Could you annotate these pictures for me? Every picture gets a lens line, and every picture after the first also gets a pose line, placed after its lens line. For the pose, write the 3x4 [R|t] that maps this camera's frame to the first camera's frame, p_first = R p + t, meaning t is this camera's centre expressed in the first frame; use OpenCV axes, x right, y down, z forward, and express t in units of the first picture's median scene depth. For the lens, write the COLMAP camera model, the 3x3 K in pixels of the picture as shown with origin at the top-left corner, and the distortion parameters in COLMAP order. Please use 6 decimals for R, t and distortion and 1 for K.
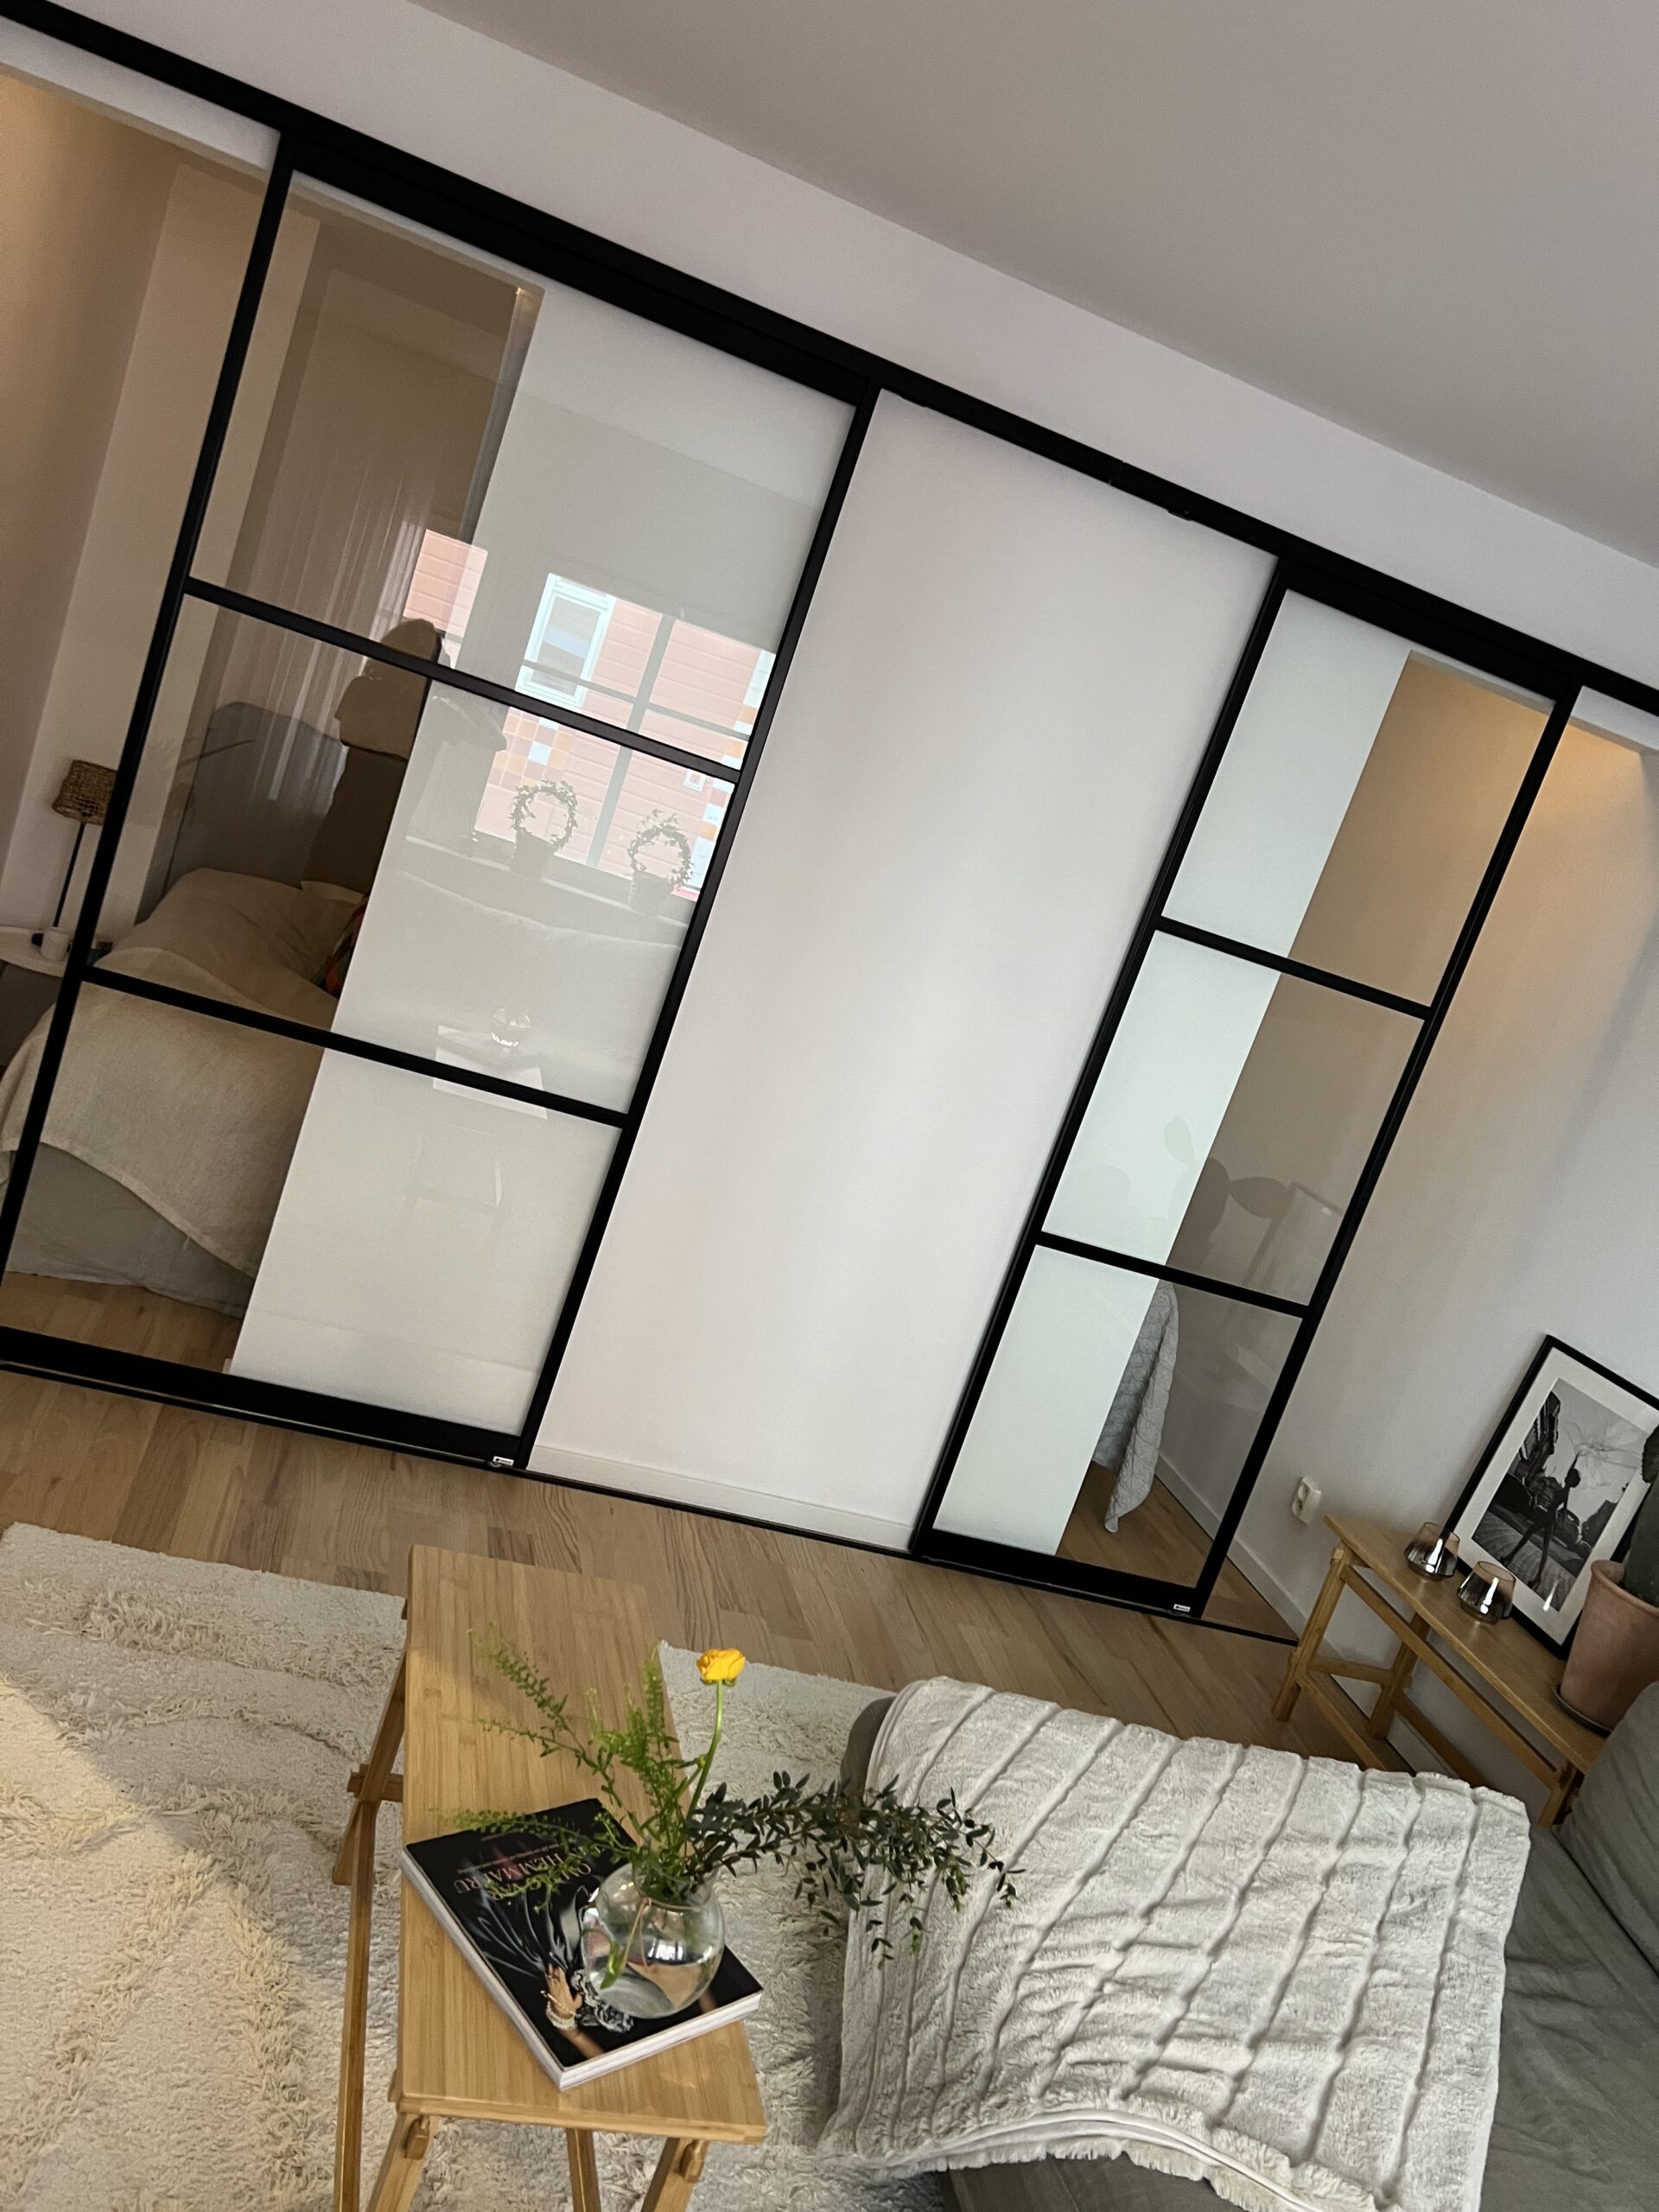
lens RADIAL K [[1671.4, 0, 819.5], [0, 1671.4, 1098.9], [0, 0, 1]] dist [0.008678, 0.001466]
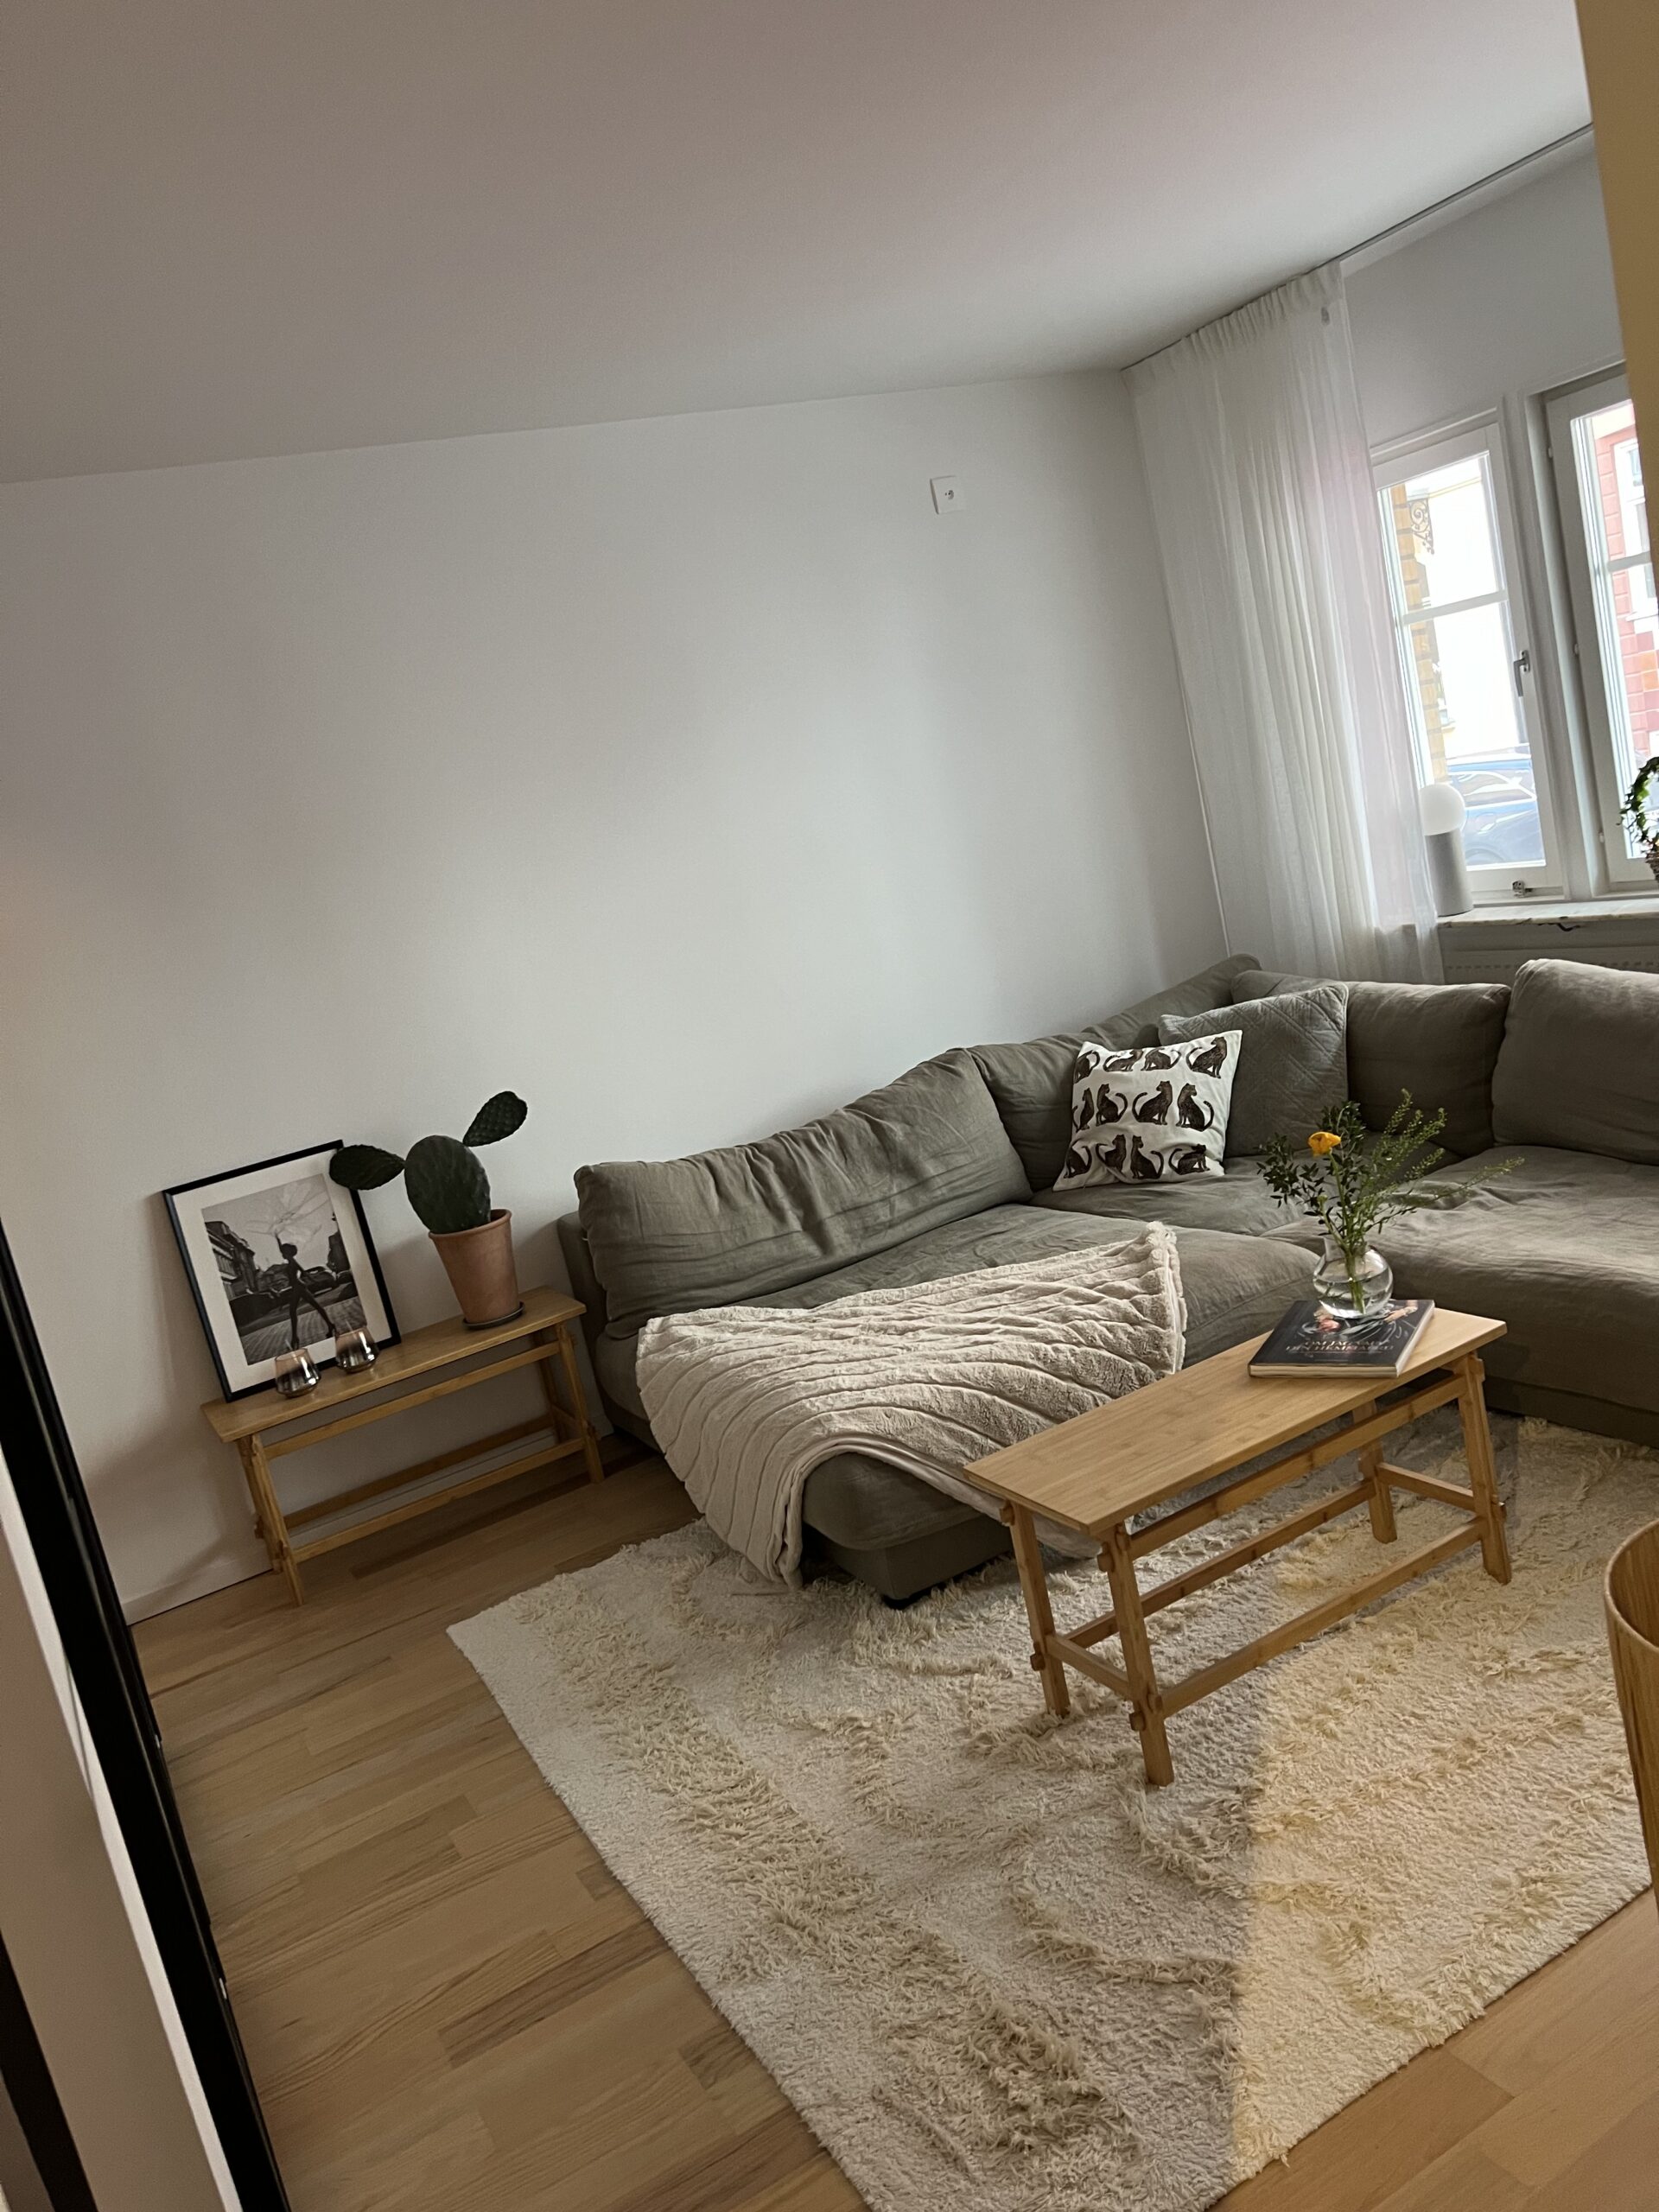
lens RADIAL K [[1671.4, 0, 818.9], [0, 1671.4, 1110.0], [0, 0, 1]] dist [0.008678, 0.001466]
pose [[-0.322853, -0.418076, 0.849104, -0.641195], [0.286083, 0.812073, 0.508620, -0.352159], [-0.902177, 0.407123, -0.142576, 0.781667]]
